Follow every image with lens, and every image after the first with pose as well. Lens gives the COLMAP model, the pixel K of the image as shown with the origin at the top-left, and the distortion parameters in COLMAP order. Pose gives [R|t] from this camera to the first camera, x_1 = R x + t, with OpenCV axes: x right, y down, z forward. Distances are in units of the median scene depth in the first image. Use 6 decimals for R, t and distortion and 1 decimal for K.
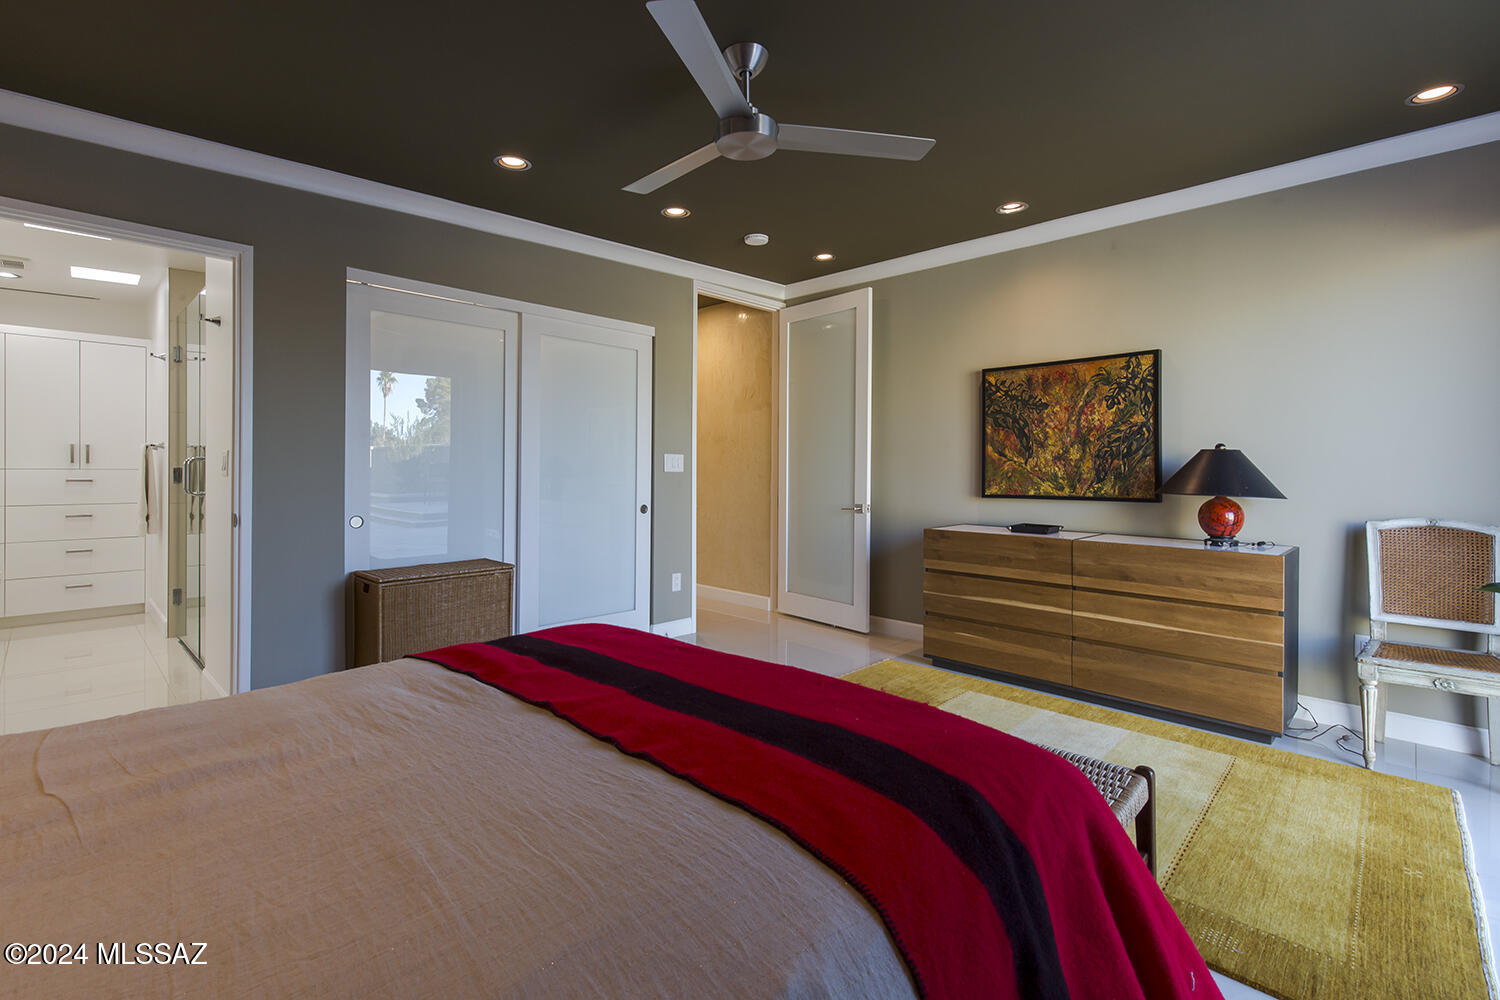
lens RADIAL K [[677.9, 0, 750.4], [0, 677.9, 476.2], [0, 0, 1]] dist [0.009022, -0.001209]
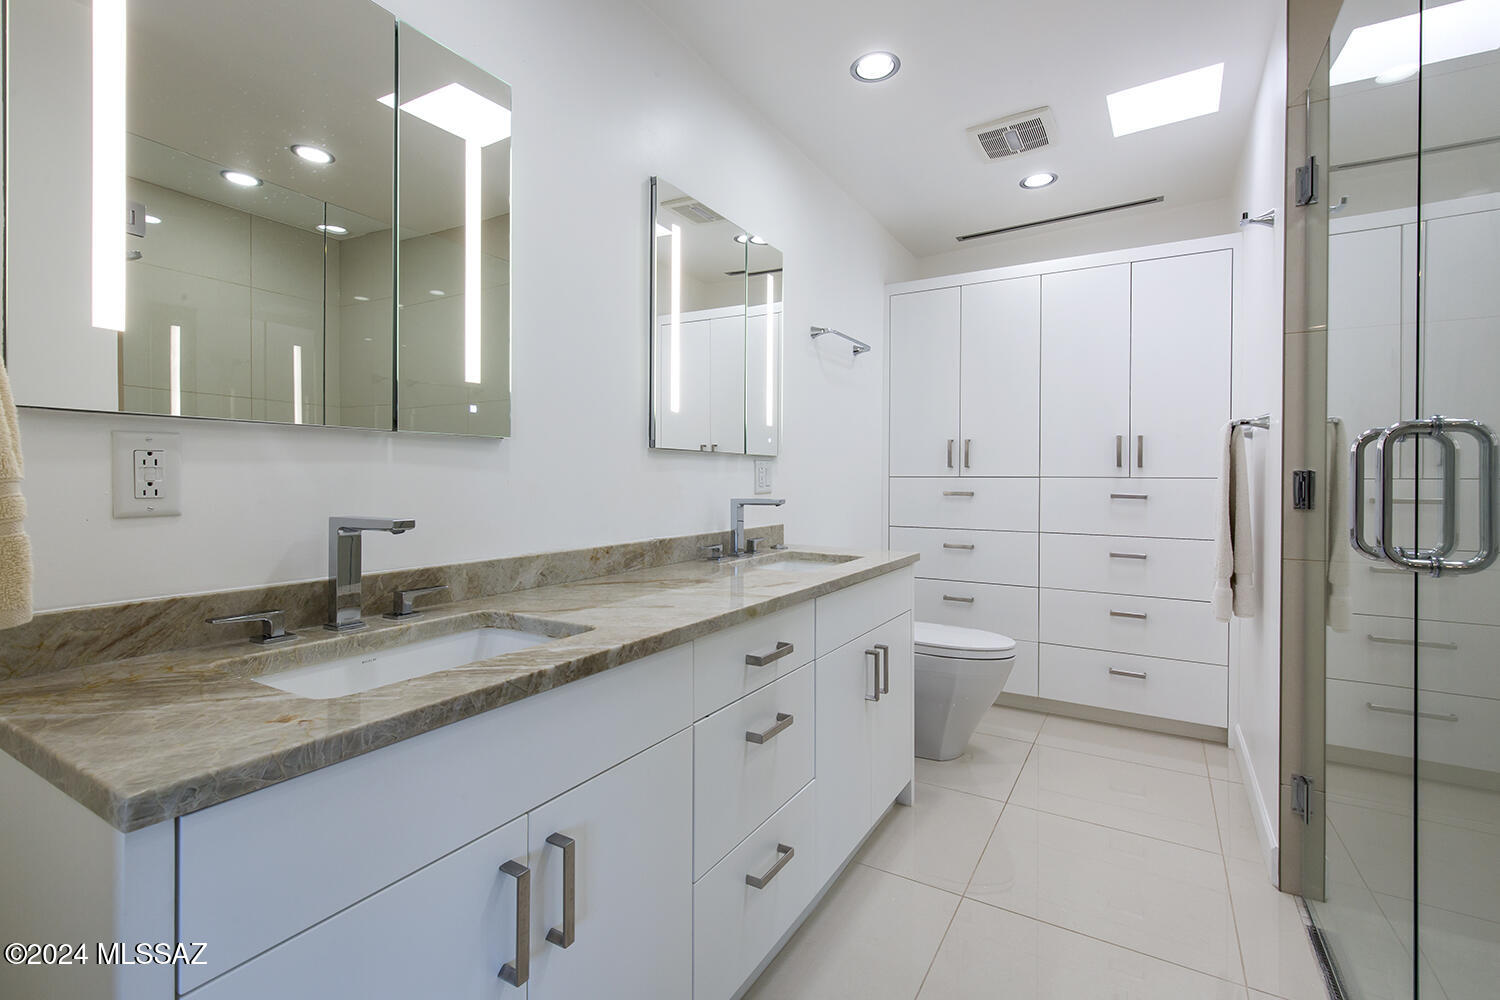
lens RADIAL K [[677.9, 0, 750.4], [0, 677.9, 476.2], [0, 0, 1]] dist [0.009022, -0.001209]
pose [[0.231658, -0.004607, -0.972786, -0.508543], [-0.011119, 0.999911, -0.007384, -0.003503], [0.972734, 0.012527, 0.231586, 0.571764]]
